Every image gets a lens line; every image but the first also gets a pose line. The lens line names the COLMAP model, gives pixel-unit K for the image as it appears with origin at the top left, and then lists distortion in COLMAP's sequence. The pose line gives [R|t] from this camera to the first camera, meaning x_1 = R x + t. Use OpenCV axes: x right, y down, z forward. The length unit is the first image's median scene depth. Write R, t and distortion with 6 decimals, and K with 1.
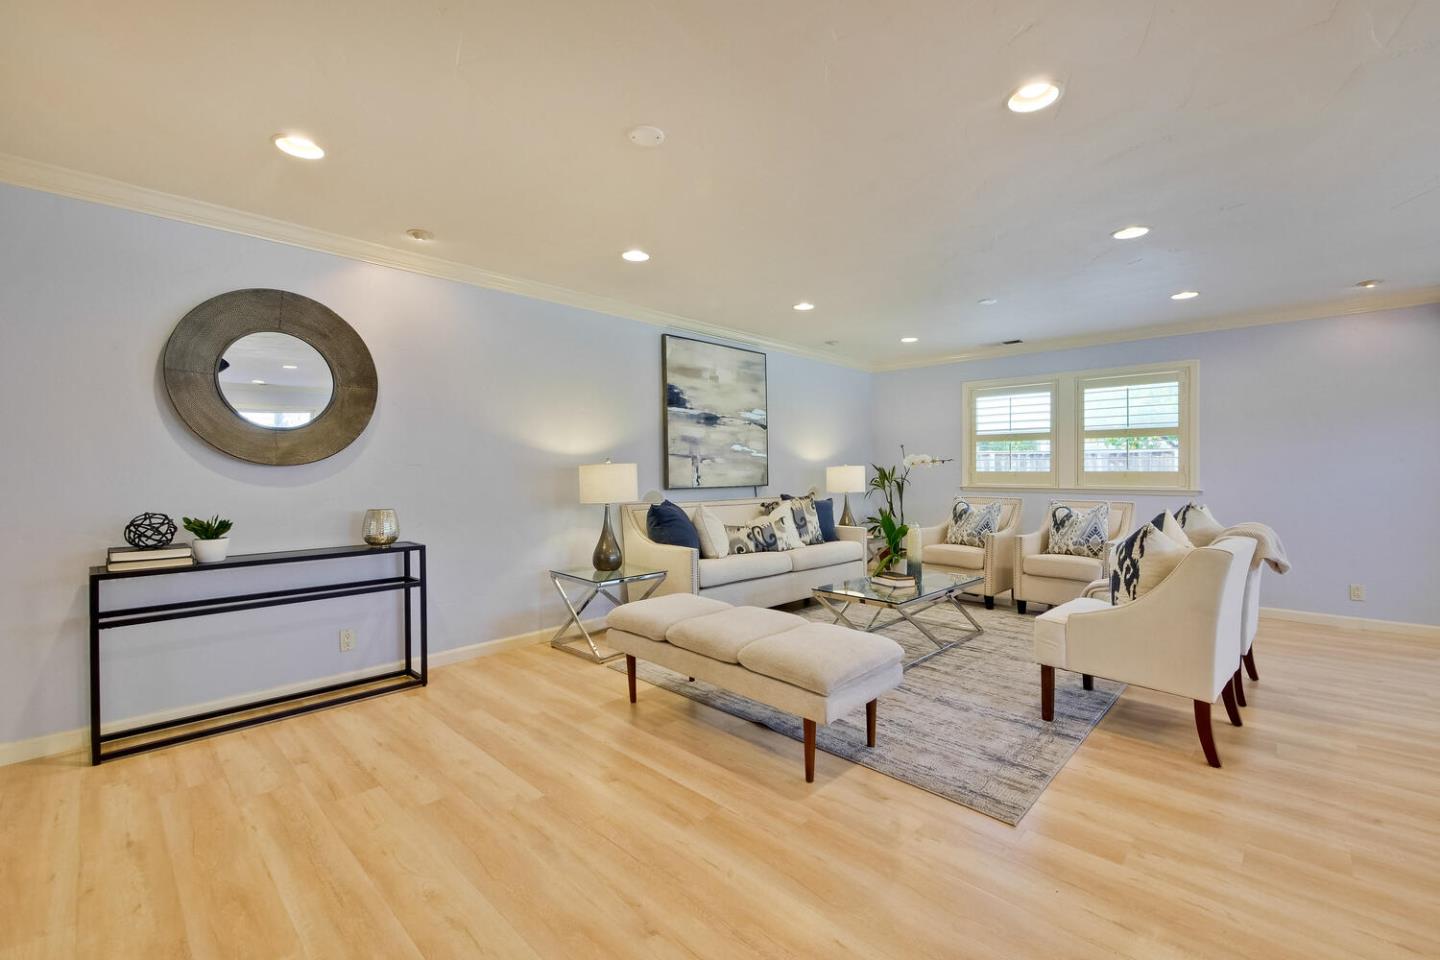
lens RADIAL K [[615.0, 0, 732.0], [0, 615.0, 479.9], [0, 0, 1]] dist [-0.007039, 0.001302]
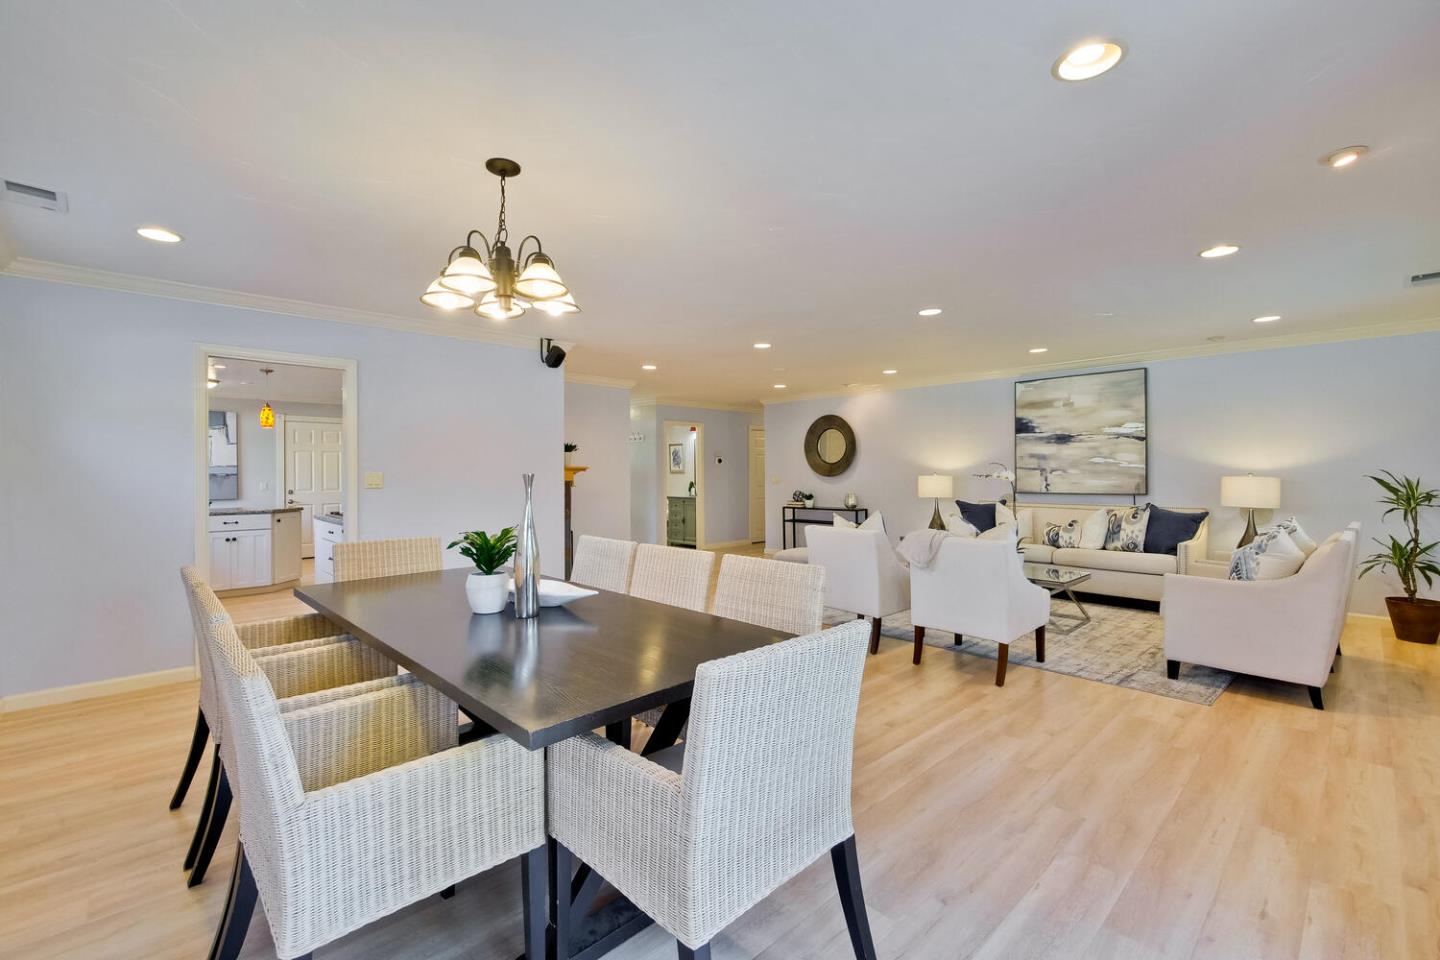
lens RADIAL K [[615.0, 0, 716.9], [0, 615.0, 478.5], [0, 0, 1]] dist [-0.007039, 0.001302]
pose [[-0.044082, 0.011179, -0.998965, 1.247499], [-0.010660, 0.999875, 0.011660, -0.024888], [0.998971, 0.011163, -0.043957, 0.356918]]
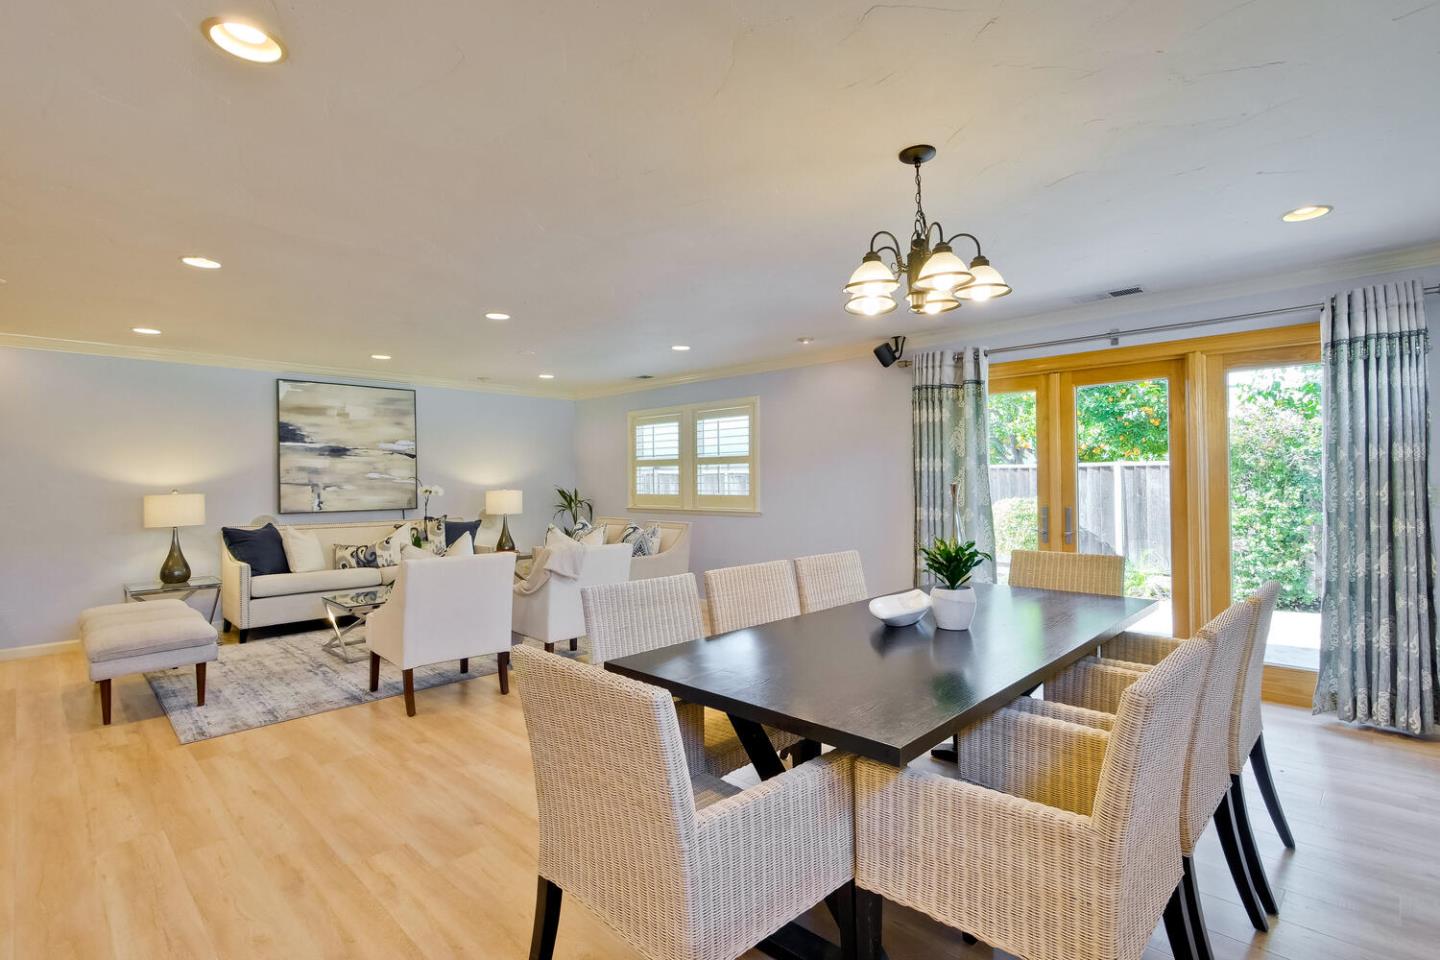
lens RADIAL K [[691.7, 0, 726.3], [0, 691.7, 470.0], [0, 0, 1]] dist [0.008707, -0.000964]
pose [[0.999964, -0.005931, -0.006045, 0.693086], [0.005715, 0.999368, -0.035098, -0.015140], [0.006249, 0.035063, 0.999366, -0.273061]]
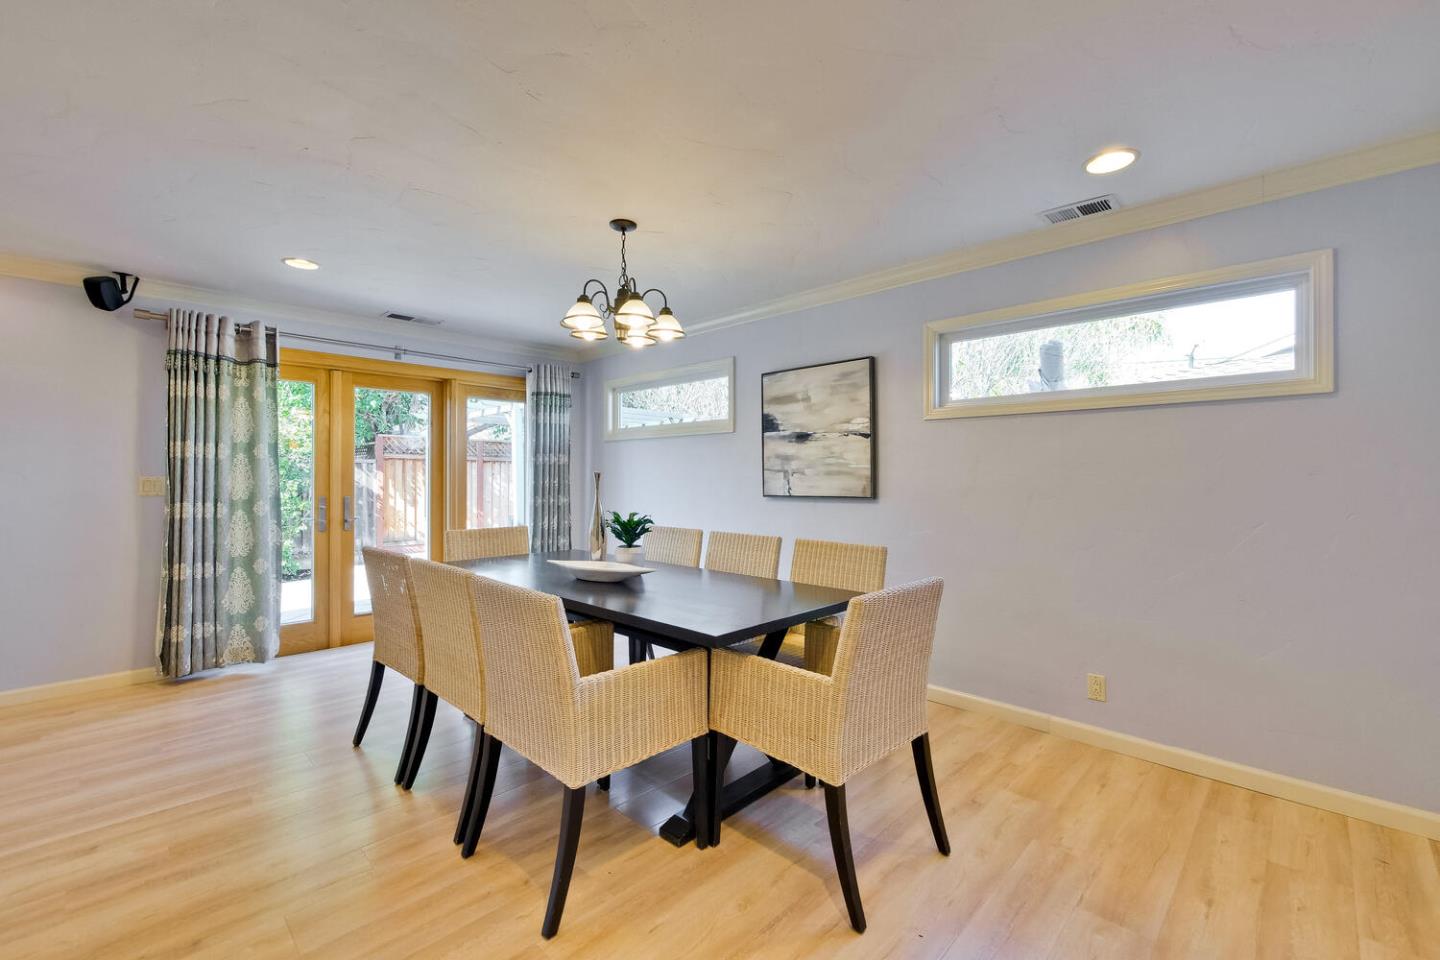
lens RADIAL K [[606.4, 0, 719.3], [0, 606.4, 472.2], [0, 0, 1]] dist [-0.008842, 0.000392]
pose [[0.011159, 0.007781, 0.999907, 0.286484], [0.012564, 0.999890, -0.007921, -0.017219], [-0.999859, 0.012651, 0.011060, 0.098090]]
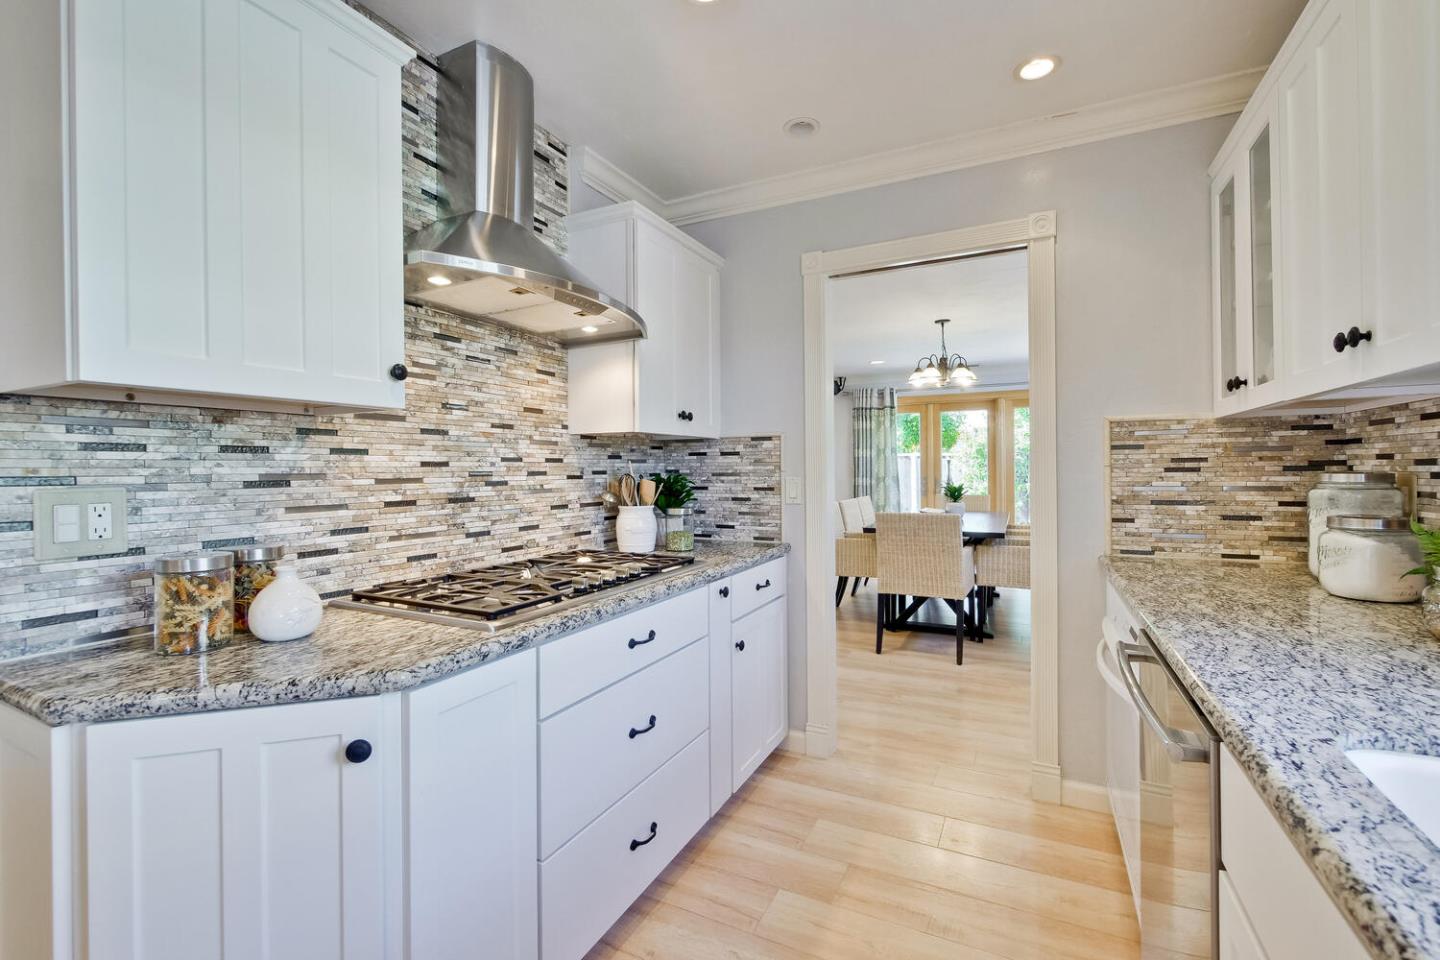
lens RADIAL K [[615.0, 0, 725.5], [0, 615.0, 471.6], [0, 0, 1]] dist [-0.007039, 0.001302]
pose [[0.955803, -0.006026, 0.293945, 0.202997], [0.009536, 0.999899, -0.010511, 0.002845], [-0.293852, 0.012849, 0.955765, -0.642289]]
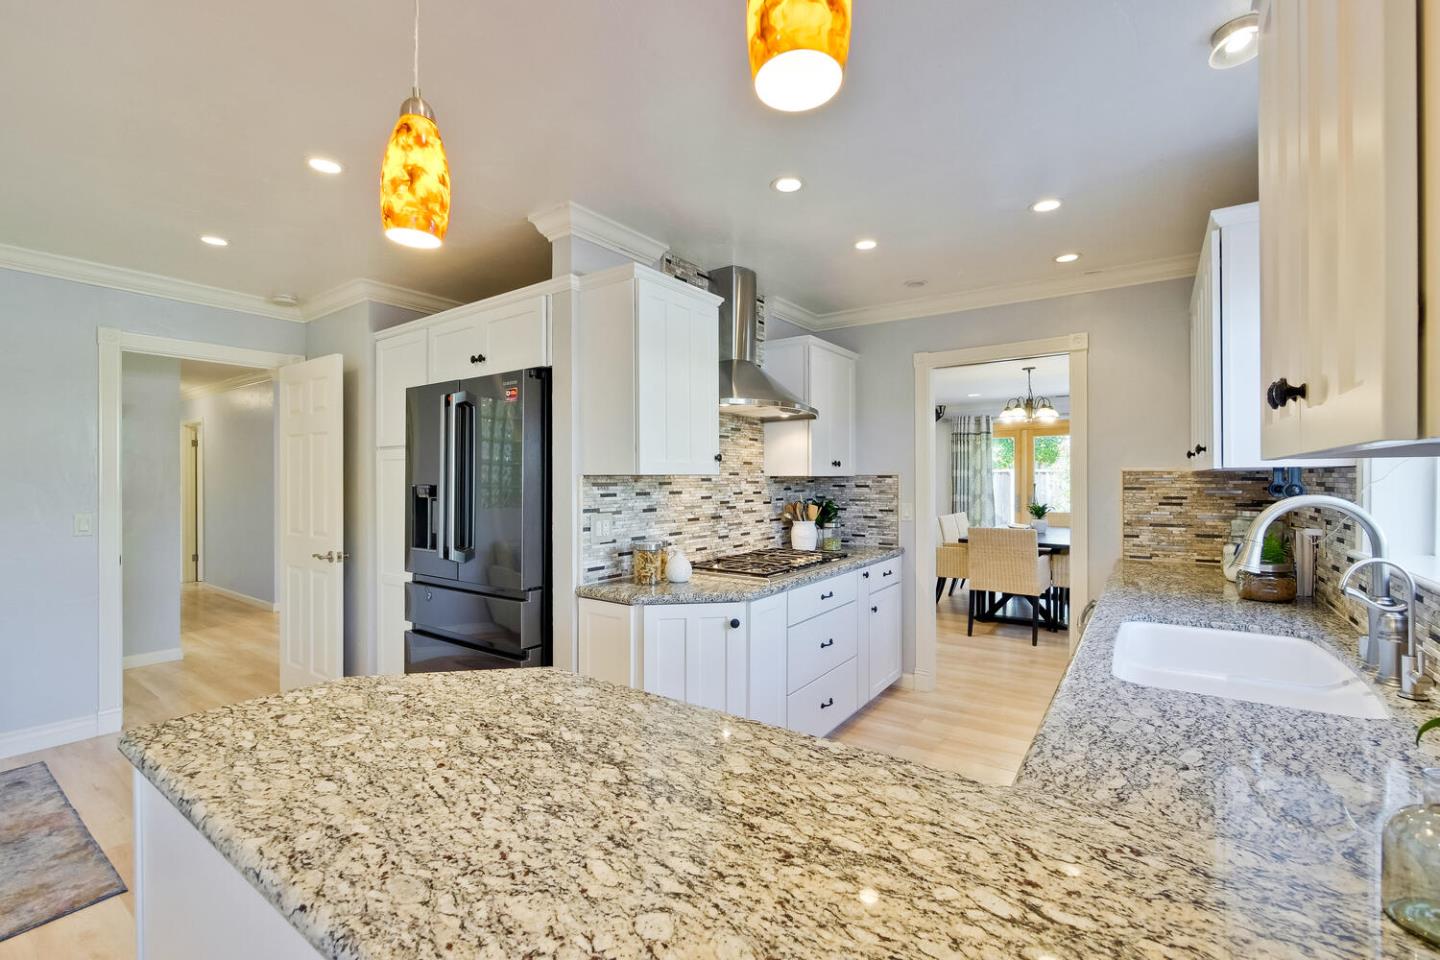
lens RADIAL K [[615.0, 0, 725.8], [0, 615.0, 481.3], [0, 0, 1]] dist [-0.007039, 0.001302]
pose [[0.989054, -0.000381, 0.147557, 0.076501], [0.001888, 0.999947, -0.010073, -0.016696], [-0.147545, 0.010241, 0.989002, -0.883362]]
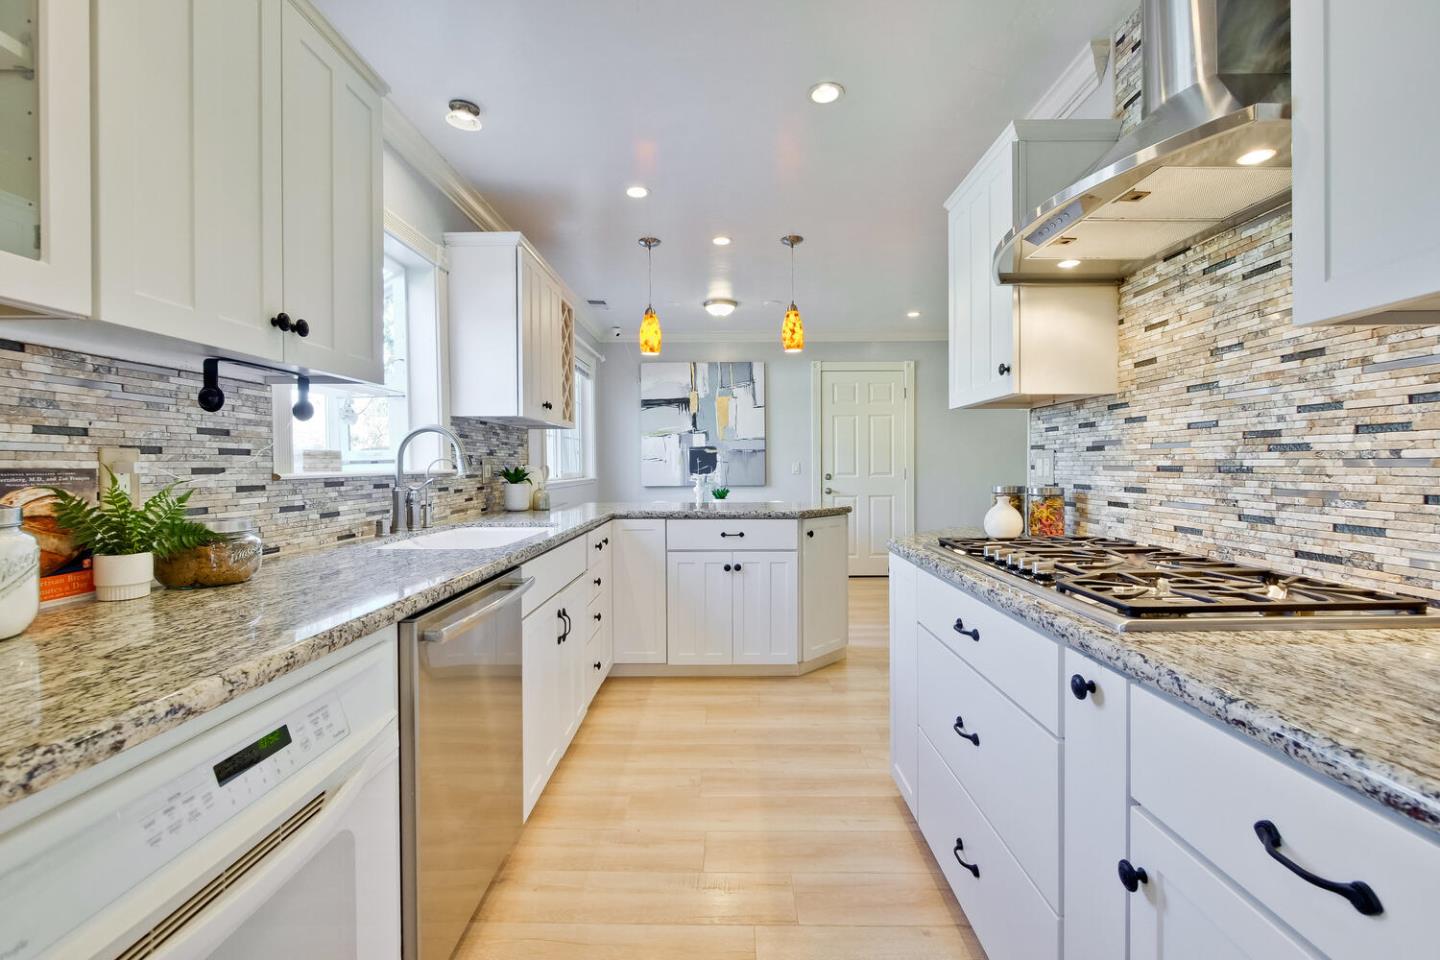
lens RADIAL K [[615.0, 0, 723.3], [0, 615.0, 472.8], [0, 0, 1]] dist [-0.007039, 0.001302]
pose [[-0.728909, 0.017169, -0.684395, 0.513499], [-0.001033, 0.999657, 0.026178, 0.008862], [0.684610, 0.019789, -0.728641, -0.209898]]
